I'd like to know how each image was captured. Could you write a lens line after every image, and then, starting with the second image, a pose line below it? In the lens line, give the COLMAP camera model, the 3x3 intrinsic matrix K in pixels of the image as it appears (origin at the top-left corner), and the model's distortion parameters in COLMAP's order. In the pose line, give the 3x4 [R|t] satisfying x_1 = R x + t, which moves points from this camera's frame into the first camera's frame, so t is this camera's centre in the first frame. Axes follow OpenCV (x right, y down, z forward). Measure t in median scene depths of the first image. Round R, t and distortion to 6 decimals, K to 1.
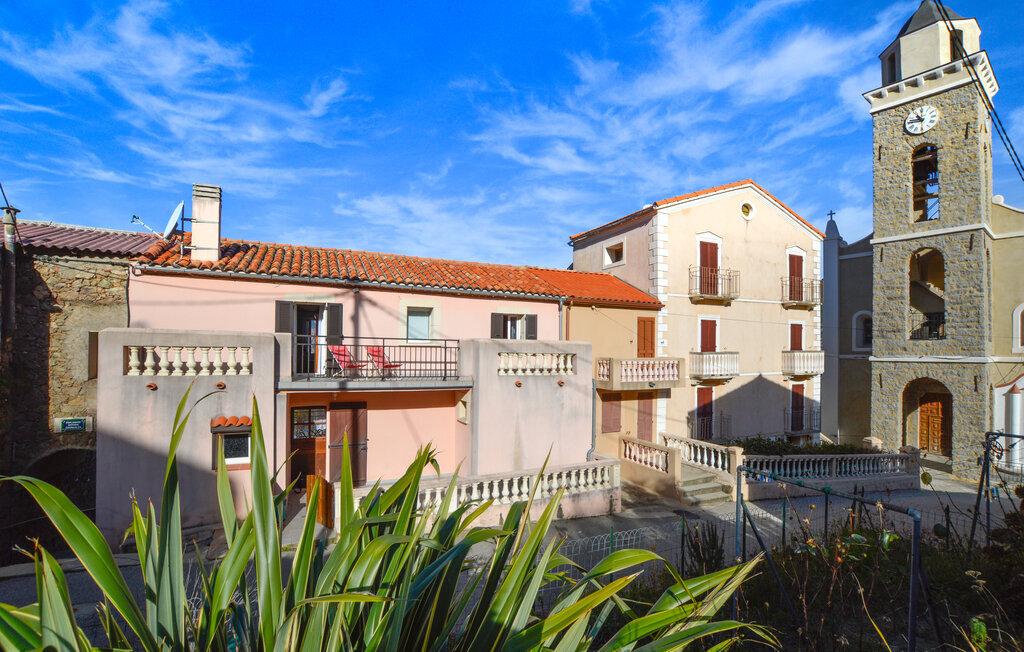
lens RADIAL K [[494.9, 0, 511.8], [0, 494.9, 339.3], [0, 0, 1]] dist [0.001454, 0.000183]
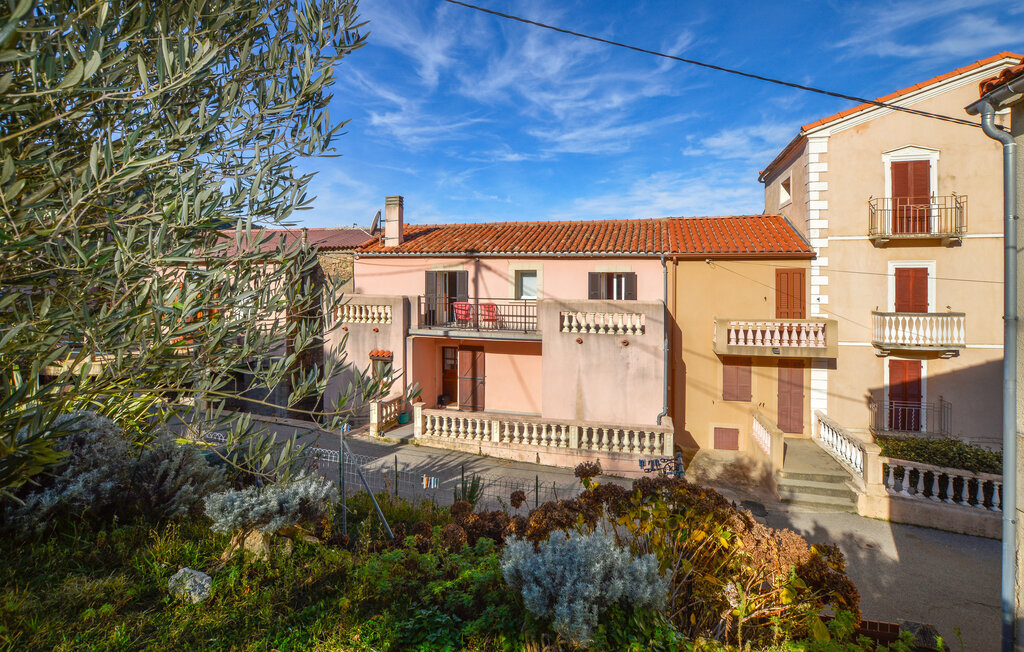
lens RADIAL K [[478.8, 0, 514.3], [0, 478.8, 271.7], [0, 0, 1]] dist [-0.000404, 0.000219]
pose [[0.758395, -0.023409, -0.651374, 0.438044], [0.017425, 0.999726, -0.015641, -0.034657], [0.651562, 0.000512, 0.758595, 0.083170]]
